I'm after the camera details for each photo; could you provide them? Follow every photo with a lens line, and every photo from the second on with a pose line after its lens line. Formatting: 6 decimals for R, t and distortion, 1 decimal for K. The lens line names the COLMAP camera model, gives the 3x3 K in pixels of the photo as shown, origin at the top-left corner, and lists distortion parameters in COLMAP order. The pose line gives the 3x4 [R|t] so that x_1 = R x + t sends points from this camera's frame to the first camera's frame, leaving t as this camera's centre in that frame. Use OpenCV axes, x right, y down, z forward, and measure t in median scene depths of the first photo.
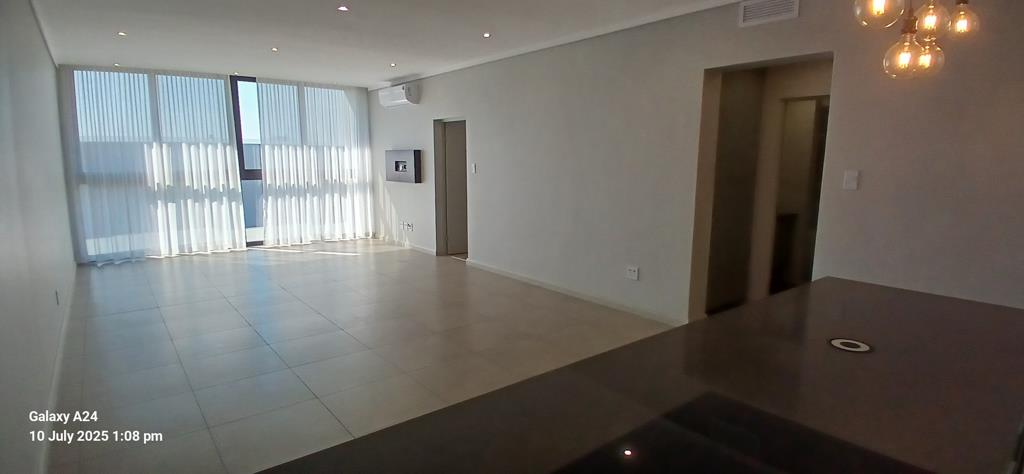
lens RADIAL K [[509.6, 0, 512.7], [0, 509.6, 244.2], [0, 0, 1]] dist [0.043175, -0.071418]
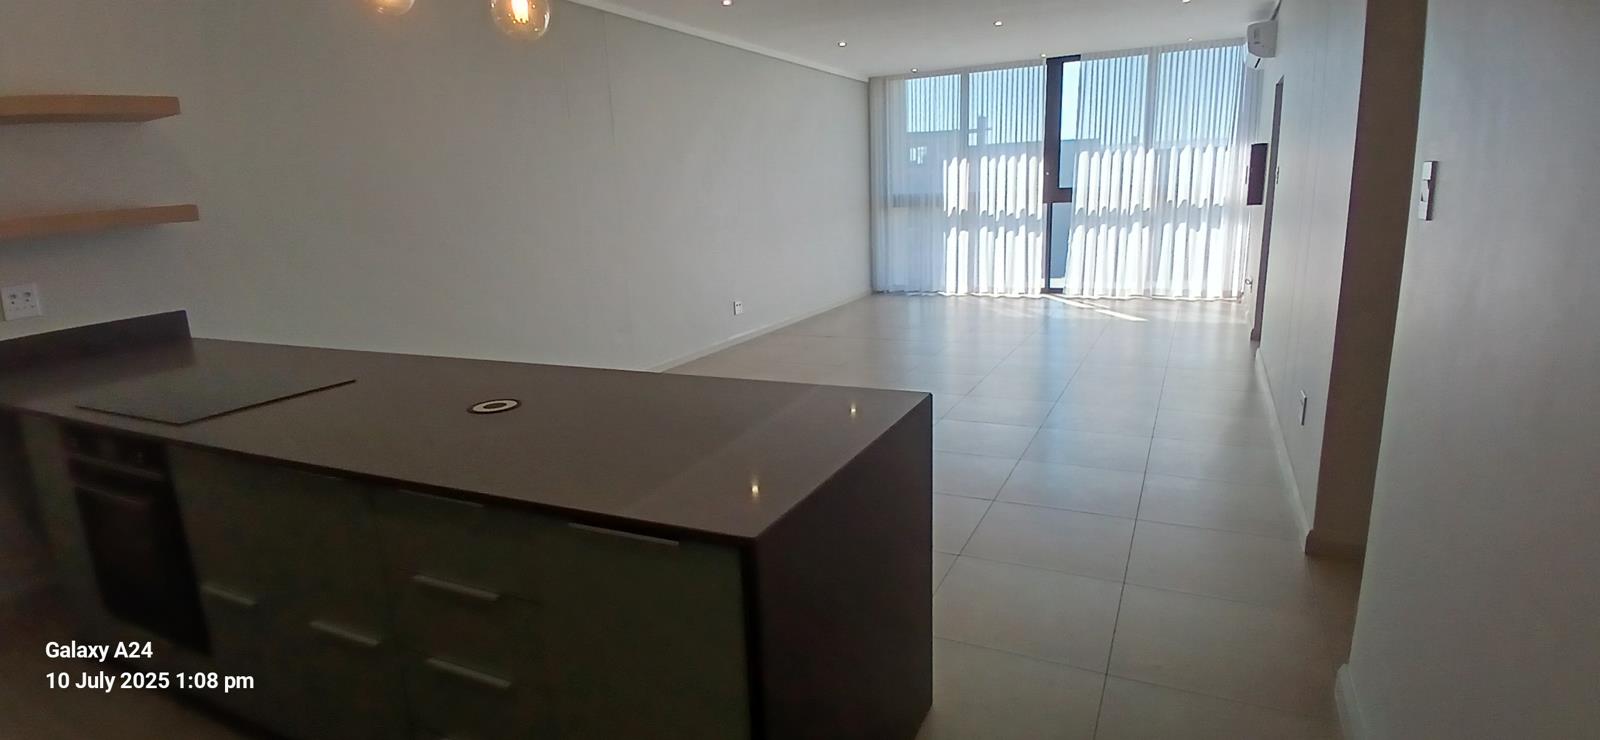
lens RADIAL K [[796.2, 0, 801.2], [0, 796.2, 381.3], [0, 0, 1]] dist [0.043175, -0.071418]
pose [[0.420679, 0.189703, -0.887154, 0.397894], [-0.108189, 0.981405, 0.158554, -0.016329], [0.900735, 0.029280, 0.433381, 0.186790]]
